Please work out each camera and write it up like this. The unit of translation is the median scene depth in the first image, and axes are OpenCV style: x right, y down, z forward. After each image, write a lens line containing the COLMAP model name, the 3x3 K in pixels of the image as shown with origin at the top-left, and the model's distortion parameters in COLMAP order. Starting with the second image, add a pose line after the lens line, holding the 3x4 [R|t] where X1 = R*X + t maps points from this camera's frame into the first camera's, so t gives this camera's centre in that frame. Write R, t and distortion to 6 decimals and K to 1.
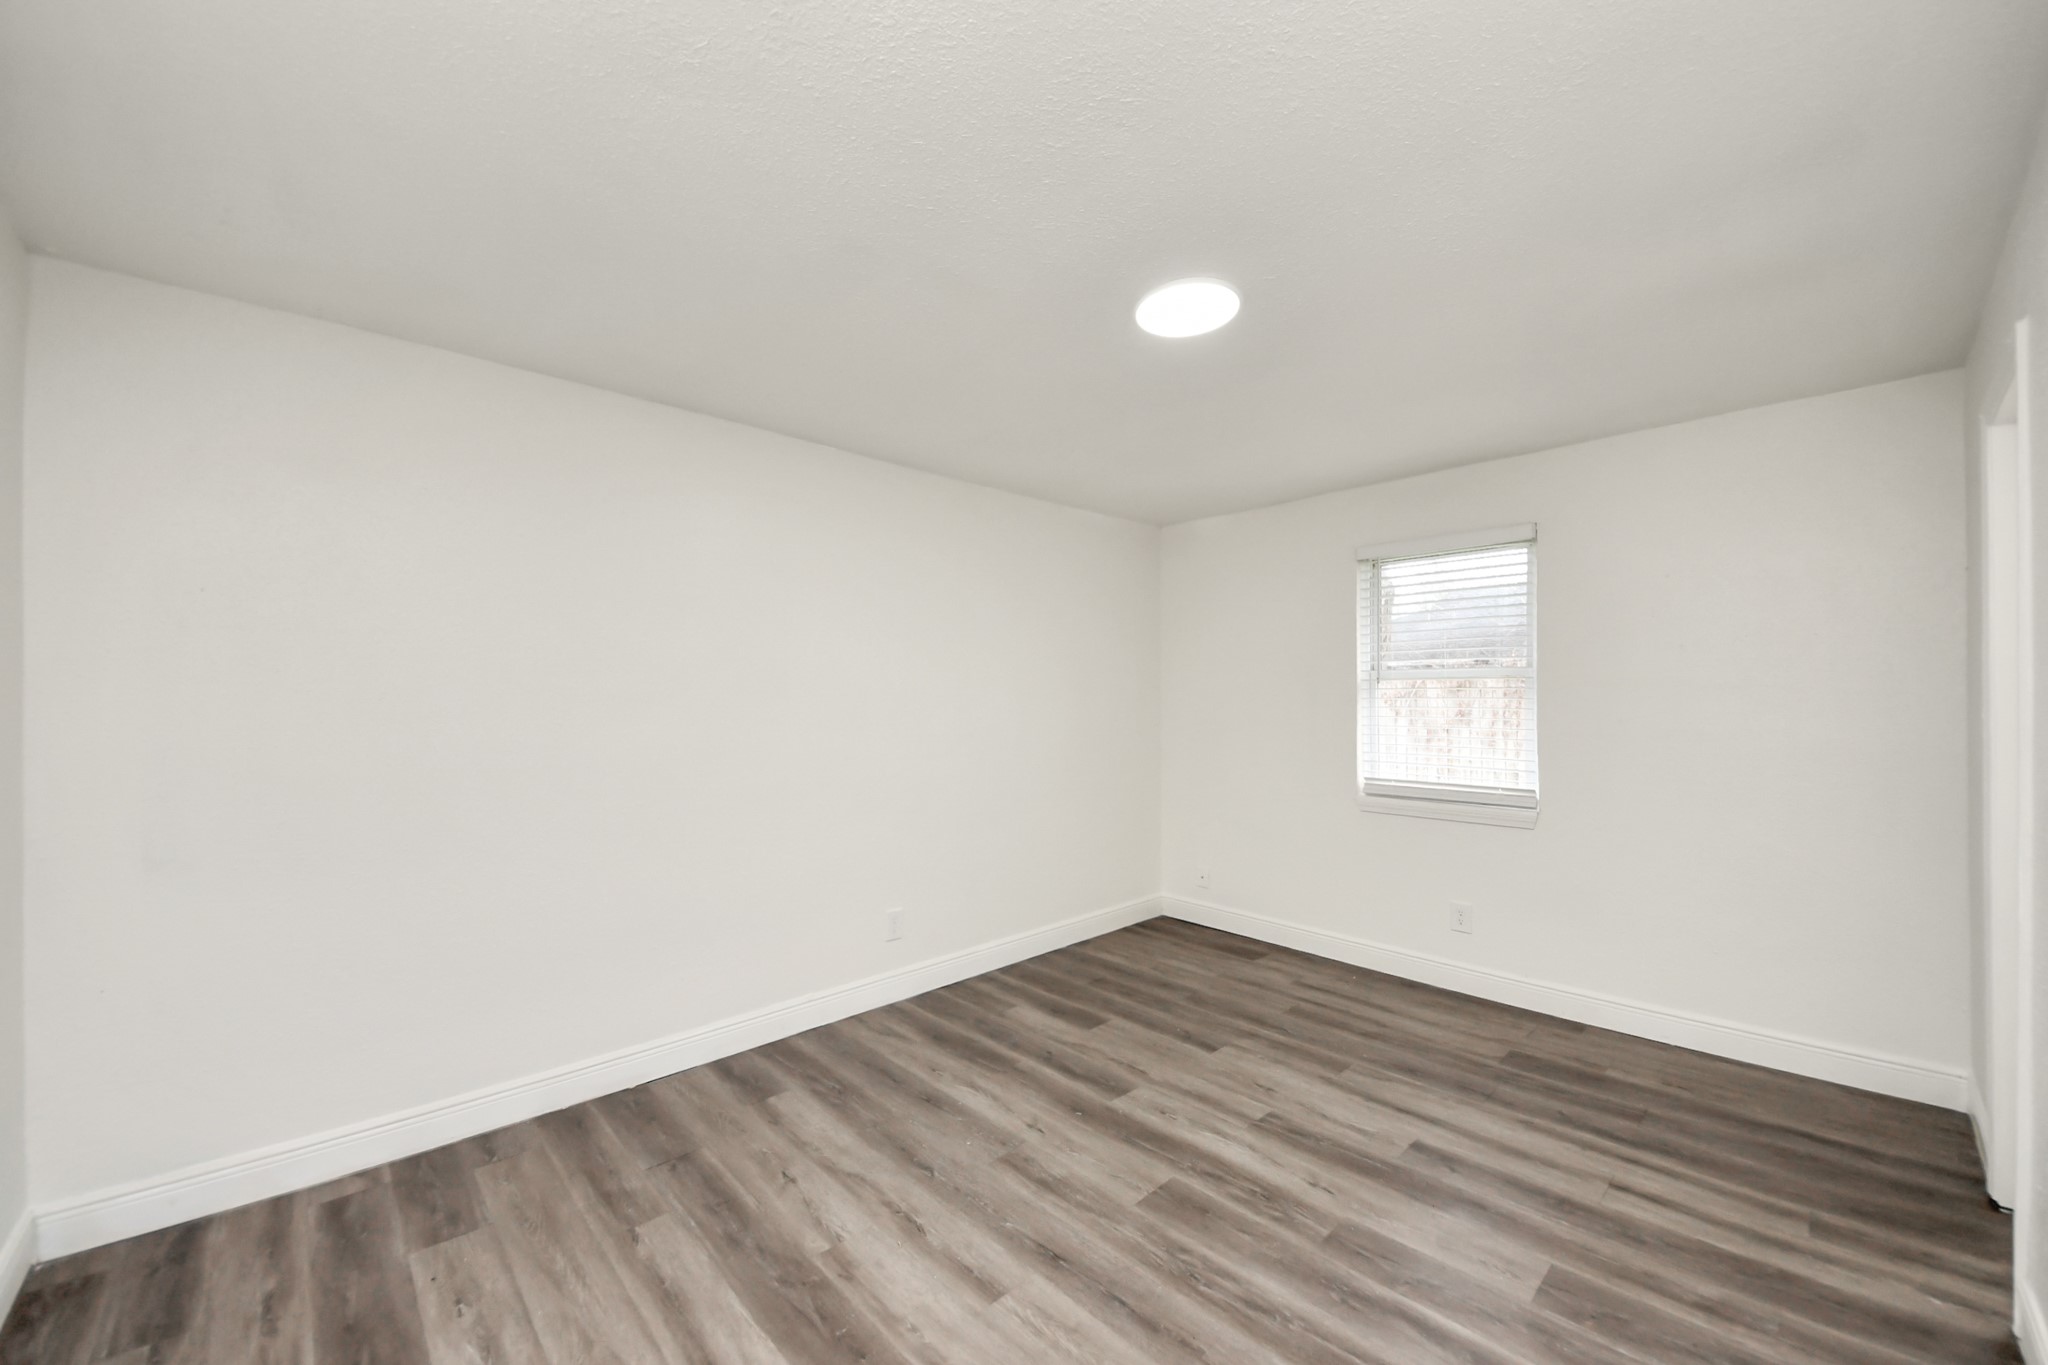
lens RADIAL K [[748.5, 0, 1023.0], [0, 748.5, 690.3], [0, 0, 1]] dist [0.019034, -0.018484]
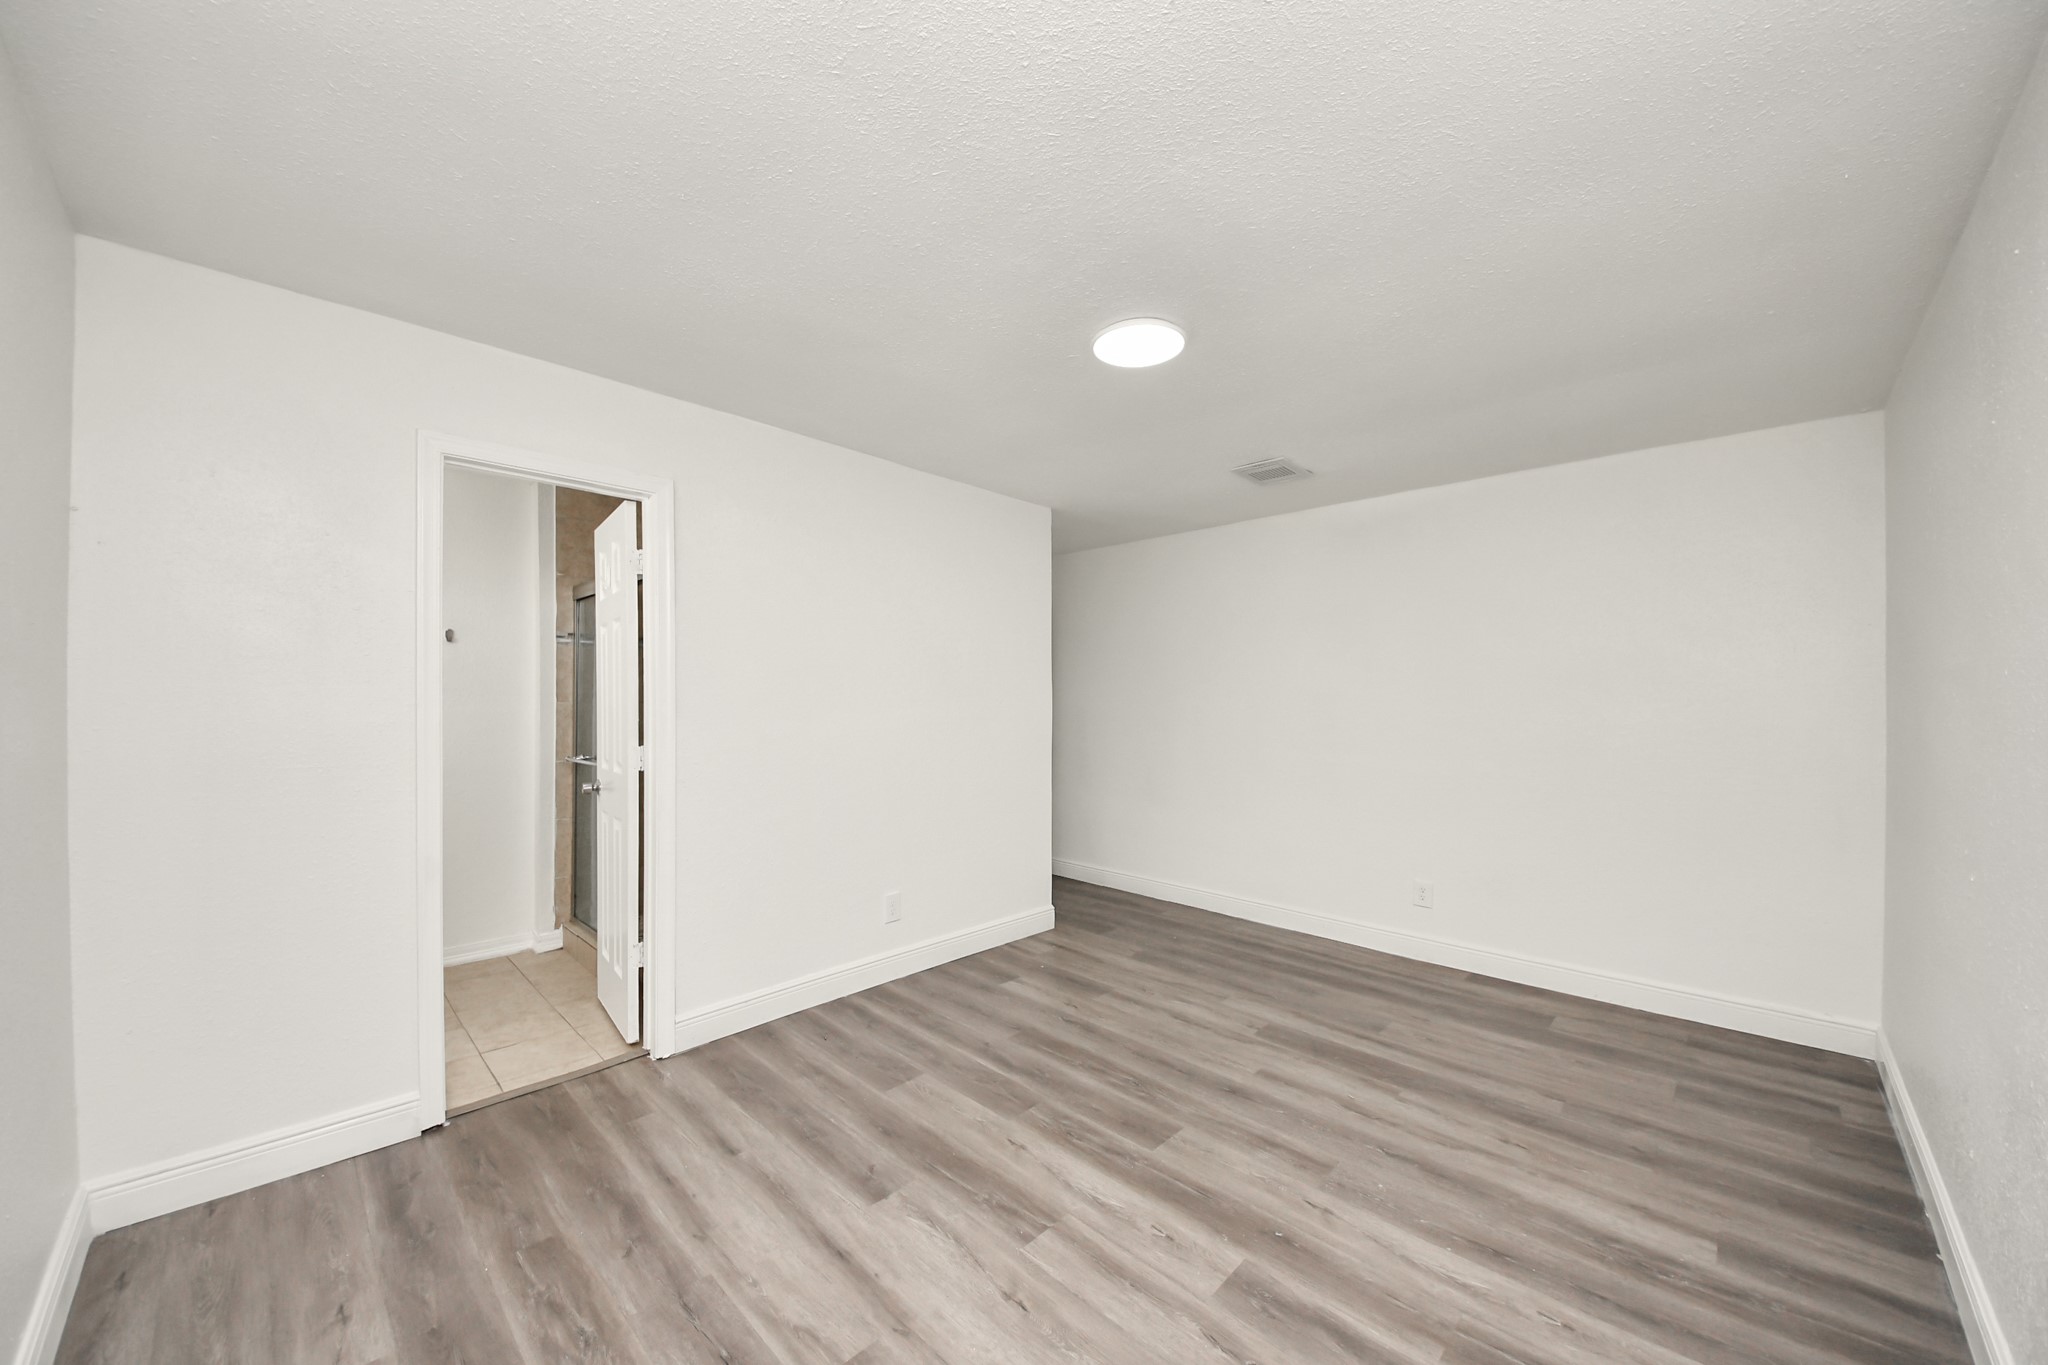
lens RADIAL K [[748.5, 0, 1023.0], [0, 748.5, 690.3], [0, 0, 1]] dist [0.019034, -0.018484]
pose [[-0.998653, -0.002118, -0.051850, 0.436212], [-0.000344, 0.999415, -0.034196, 0.047308], [0.051892, -0.034132, -0.998069, 2.061827]]
